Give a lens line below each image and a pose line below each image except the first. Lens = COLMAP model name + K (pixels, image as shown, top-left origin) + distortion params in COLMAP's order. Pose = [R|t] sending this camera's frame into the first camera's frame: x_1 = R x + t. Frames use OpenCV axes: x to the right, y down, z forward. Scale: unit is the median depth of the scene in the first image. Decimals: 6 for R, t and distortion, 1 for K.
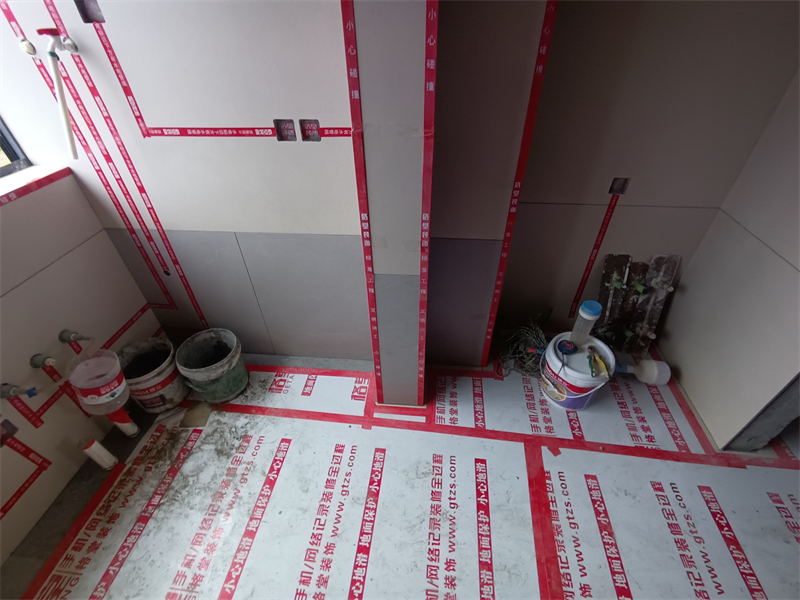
lens RADIAL K [[365.0, 0, 401.3], [0, 365.0, 301.3], [0, 0, 1]] dist [-0.010164, 0.004548]
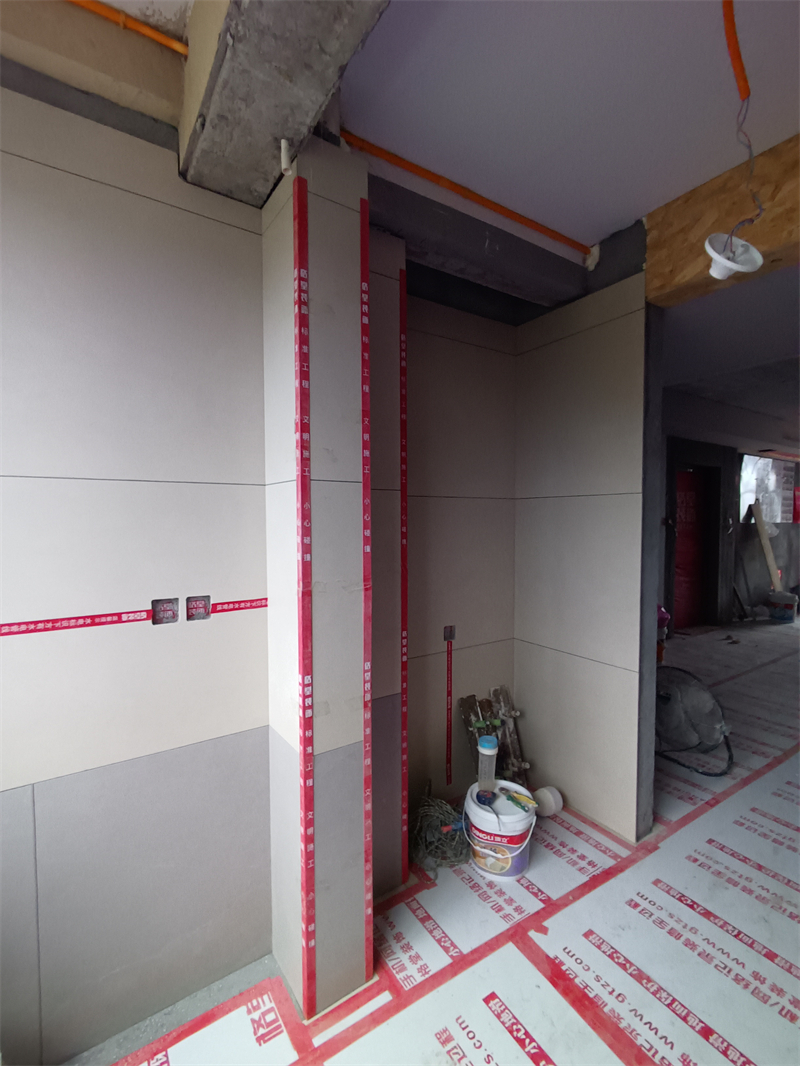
lens RADIAL K [[486.3, 0, 397.6], [0, 486.3, 541.7], [0, 0, 1]] dist [-0.010164, 0.004548]
pose [[0.767698, -0.009052, 0.640748, -0.532510], [0.397076, 0.791524, -0.464565, 0.106262], [-0.502962, 0.611071, 0.611245, -0.025024]]
